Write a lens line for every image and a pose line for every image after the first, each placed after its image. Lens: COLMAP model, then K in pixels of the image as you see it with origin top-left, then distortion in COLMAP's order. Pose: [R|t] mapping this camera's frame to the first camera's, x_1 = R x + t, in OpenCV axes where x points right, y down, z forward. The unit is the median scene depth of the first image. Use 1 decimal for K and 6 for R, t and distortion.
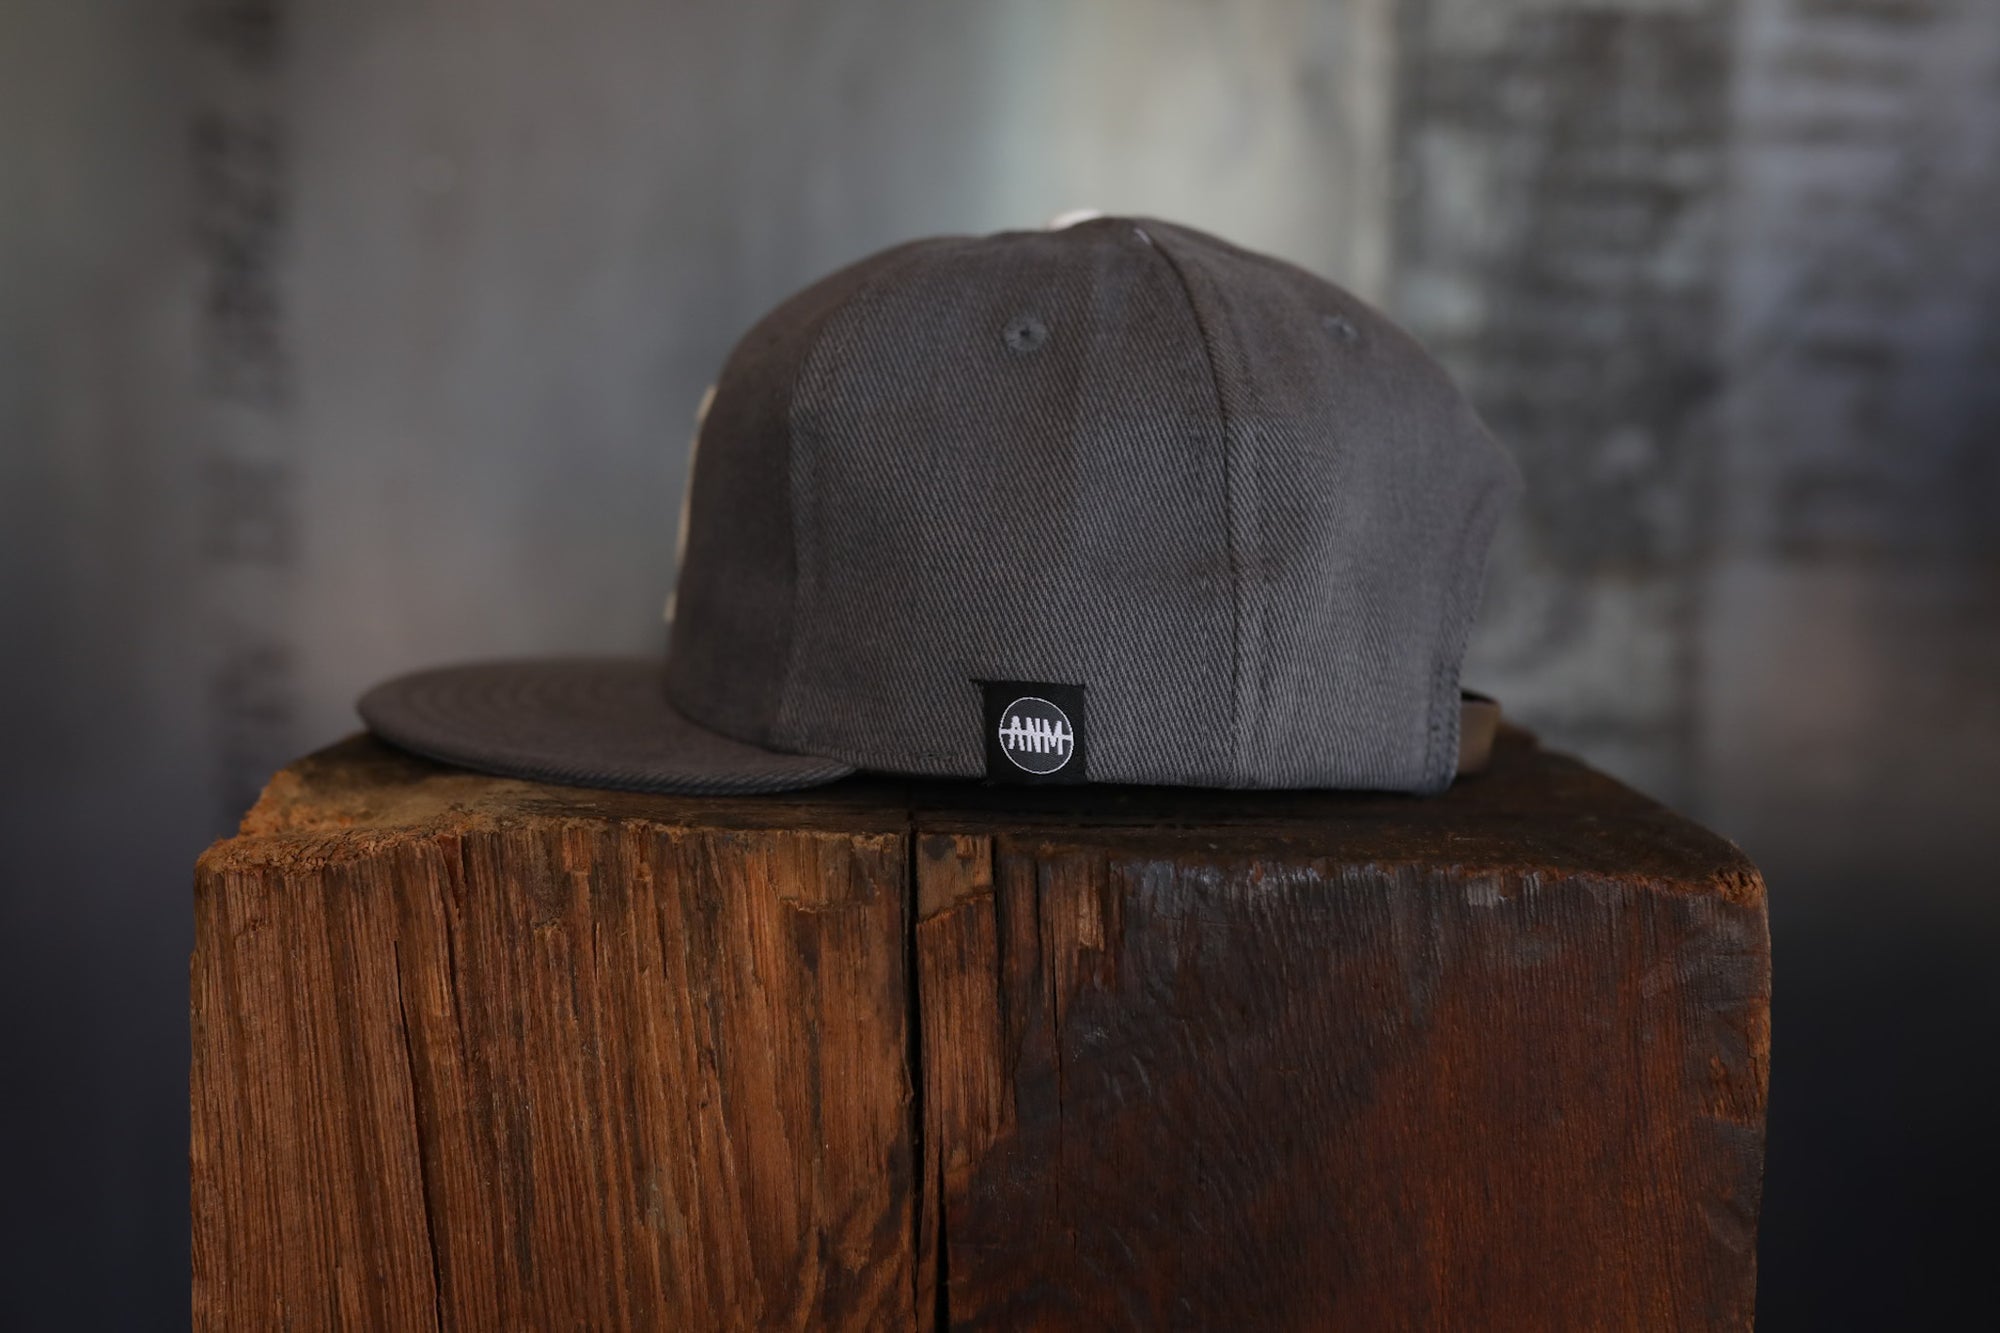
lens RADIAL K [[1981.3, 0, 1000.0], [0, 1981.3, 666.5], [0, 0, 1]] dist [-0.061085, 0.045227]
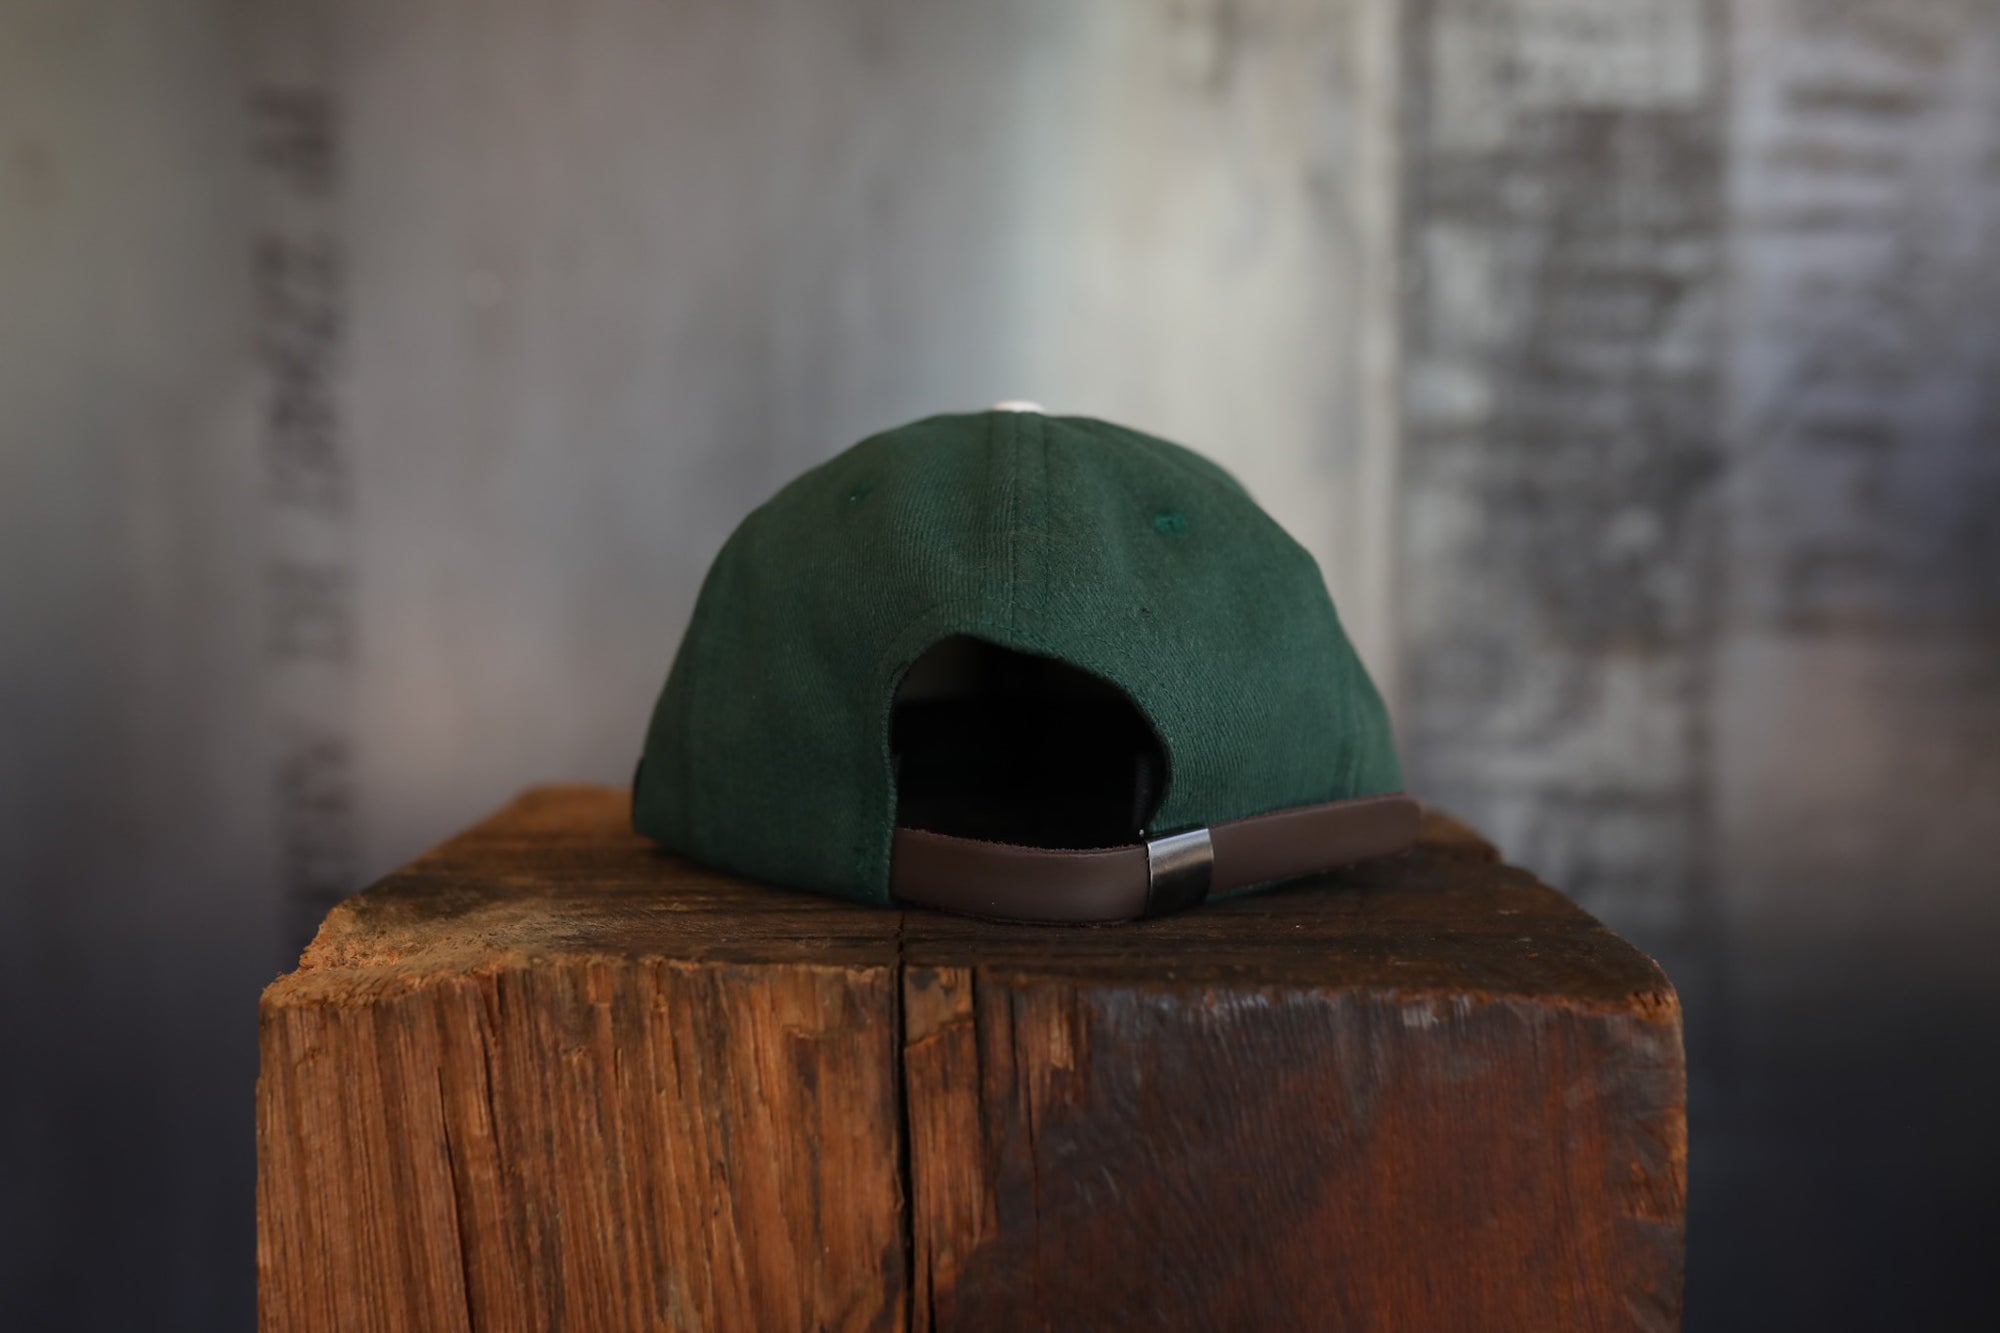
lens RADIAL K [[1968.3, 0, 1000.0], [0, 1968.3, 666.5], [0, 0, 1]] dist [-0.067181, 0.071126]
pose [[0.999538, -0.015026, -0.026403, 0.043225], [0.014305, 0.999525, -0.027294, -0.052580], [0.026800, 0.026904, 0.999279, -0.103191]]
